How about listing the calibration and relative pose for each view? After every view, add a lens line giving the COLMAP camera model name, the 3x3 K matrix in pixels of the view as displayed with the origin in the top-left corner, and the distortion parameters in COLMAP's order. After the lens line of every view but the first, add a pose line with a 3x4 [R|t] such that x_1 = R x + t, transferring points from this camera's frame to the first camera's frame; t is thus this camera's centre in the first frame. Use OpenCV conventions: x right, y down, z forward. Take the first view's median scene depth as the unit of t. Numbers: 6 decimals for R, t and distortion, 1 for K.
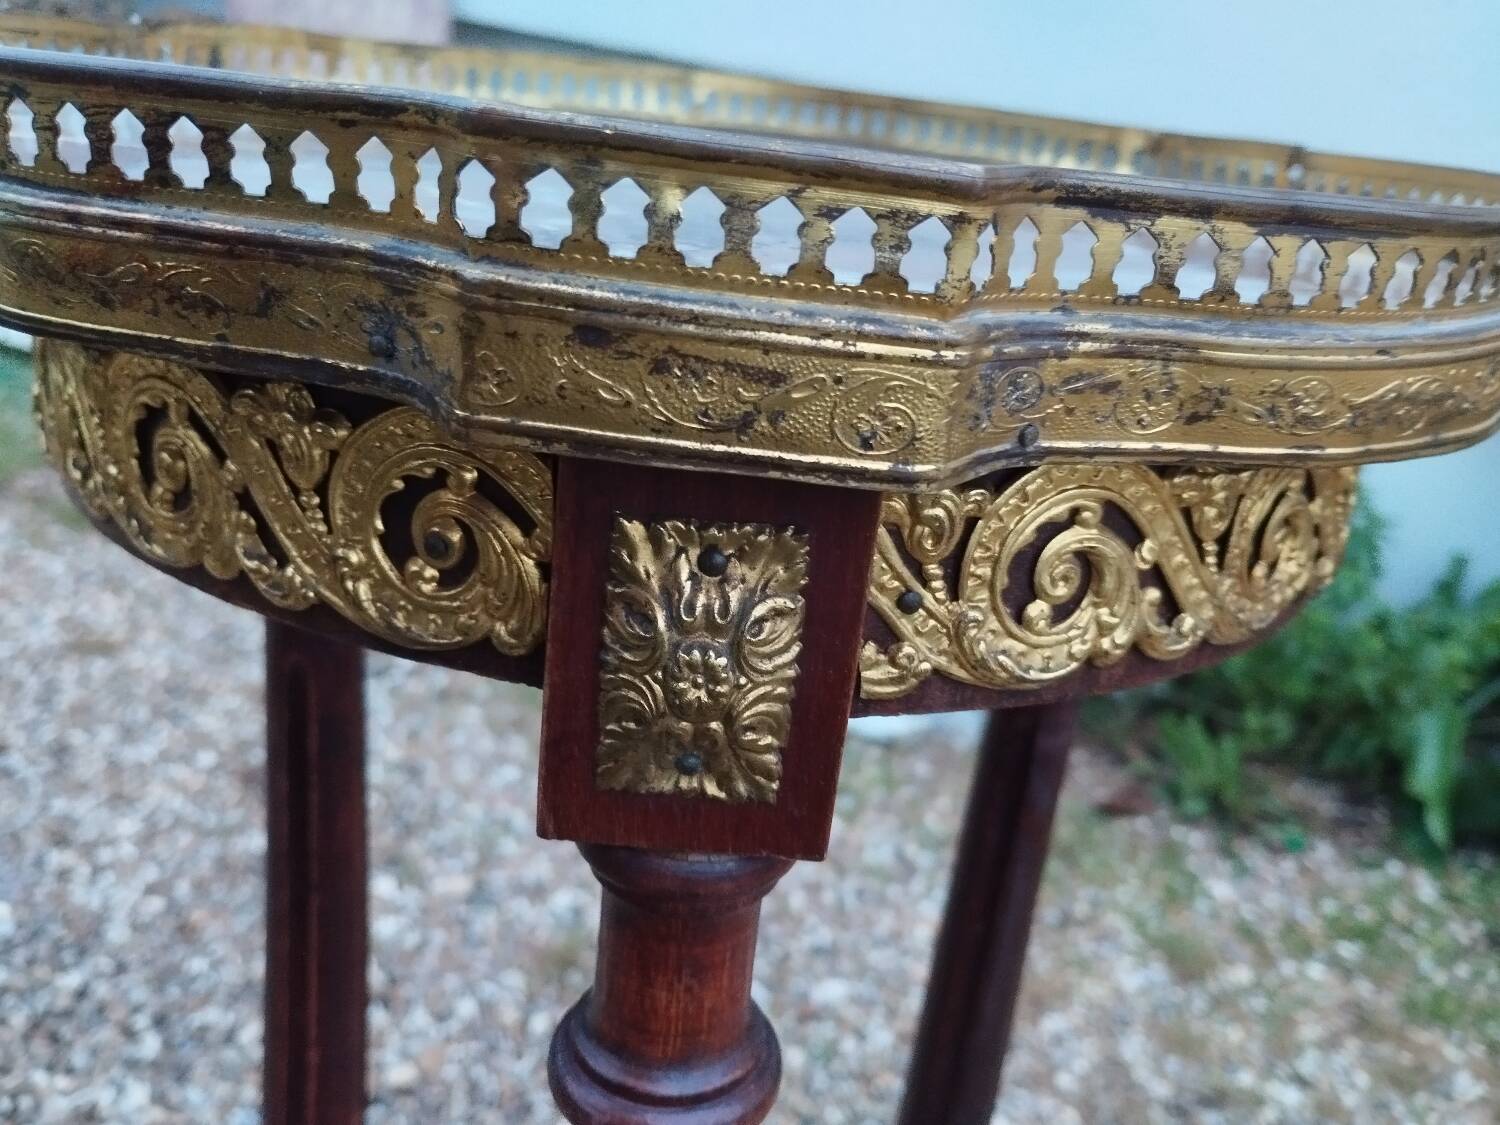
lens RADIAL K [[1304.3, 0, 742.1], [0, 1304.3, 564.4], [0, 0, 1]] dist [0.066032, -0.091489]
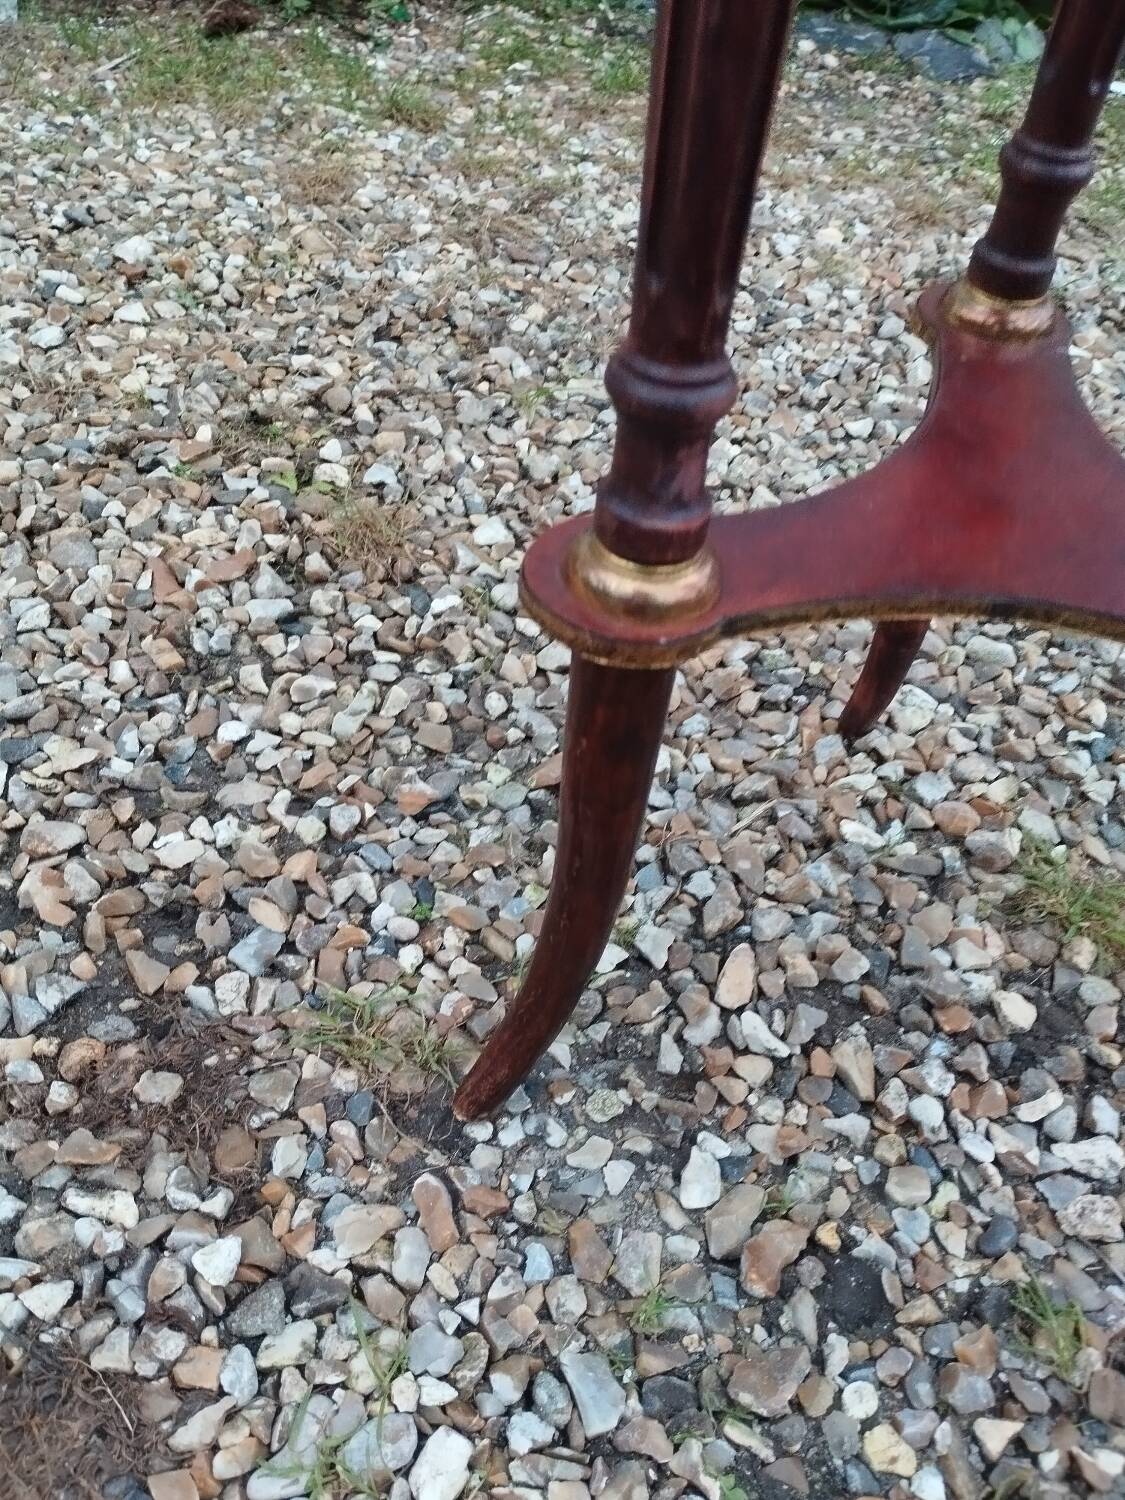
lens RADIAL K [[1272.3, 0, 562.7], [0, 1272.3, 751.7], [0, 0, 1]] dist [0.063636, -0.083546]
pose [[0.676628, -0.544878, 0.495260, -2.101694], [0.247951, 0.801936, 0.543525, 1.497822], [-0.693321, -0.244964, 0.677715, 1.704194]]
